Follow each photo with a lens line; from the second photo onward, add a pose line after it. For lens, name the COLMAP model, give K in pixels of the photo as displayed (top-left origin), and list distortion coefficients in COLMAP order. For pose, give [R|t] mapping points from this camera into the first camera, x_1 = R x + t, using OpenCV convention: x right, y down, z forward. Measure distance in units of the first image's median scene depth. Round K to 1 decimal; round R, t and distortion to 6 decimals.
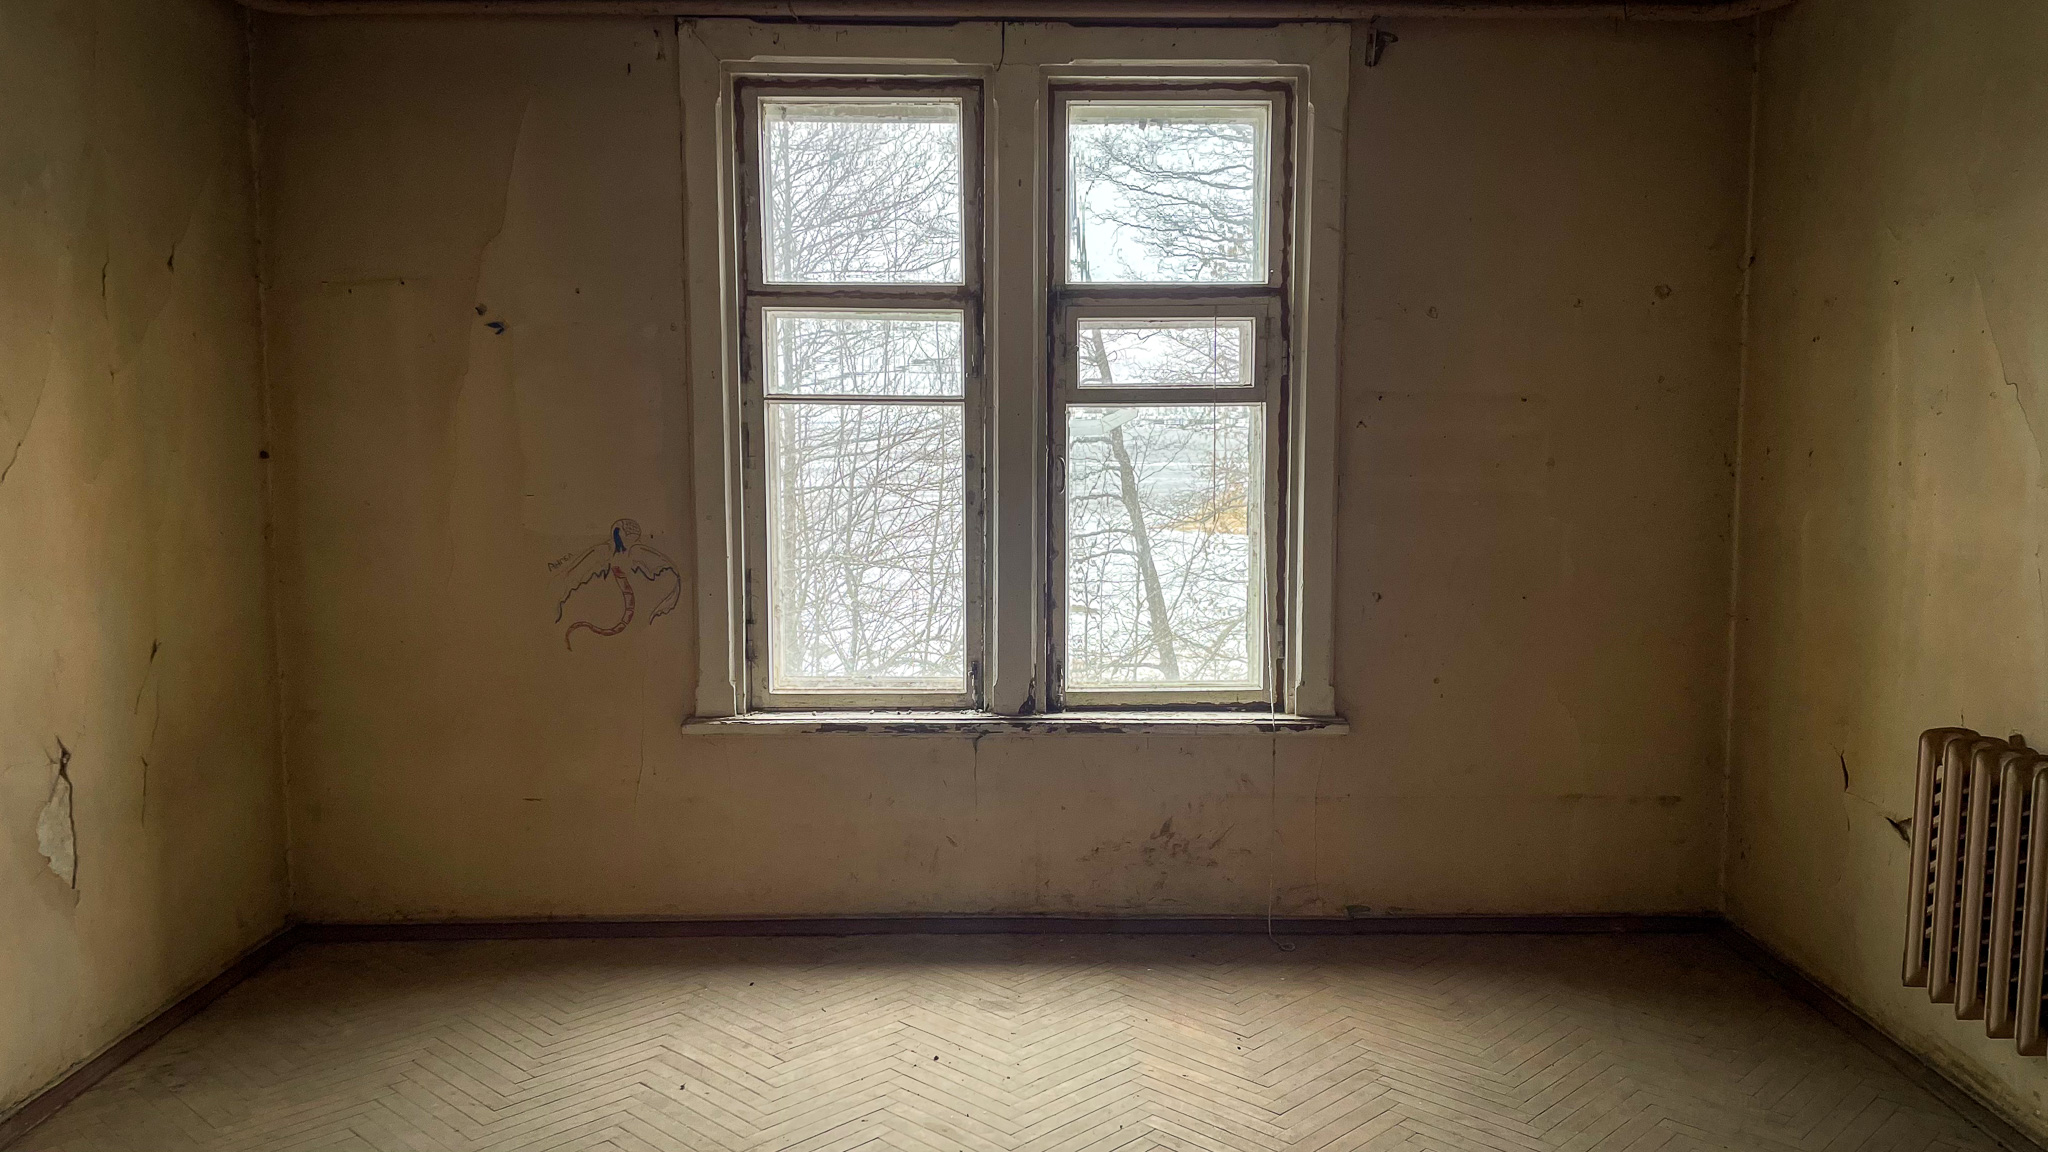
lens RADIAL K [[1596.8, 0, 1104.8], [0, 1596.8, 589.0], [0, 0, 1]] dist [0.095745, -0.096630]
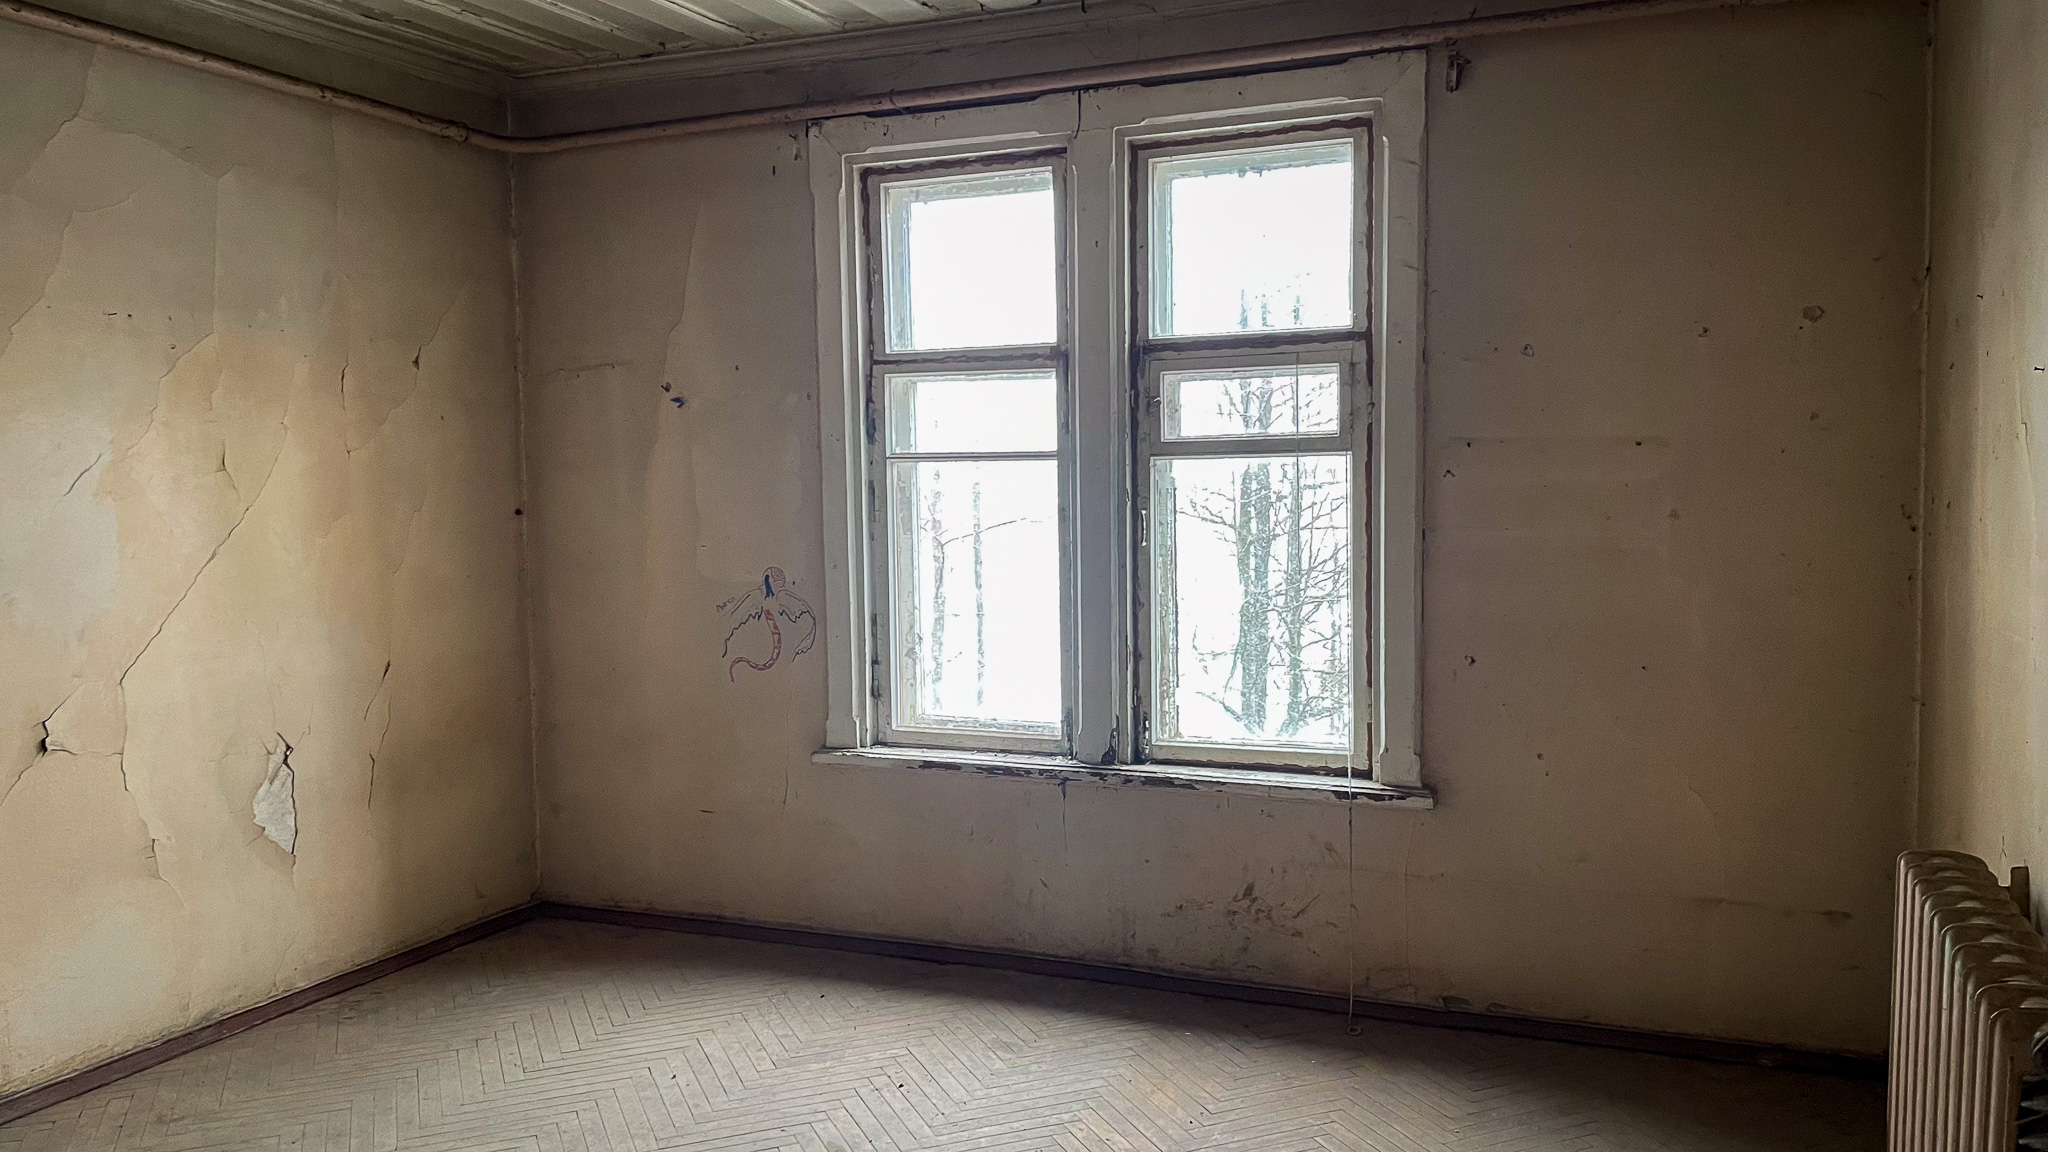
lens RADIAL K [[1596.8, 0, 1006.9], [0, 1596.8, 587.9], [0, 0, 1]] dist [0.095745, -0.096630]
pose [[0.910519, 0.016495, -0.413137, 0.312754], [-0.026805, 0.999457, -0.019171, -0.012096], [0.412597, 0.028529, 0.910467, 0.050493]]
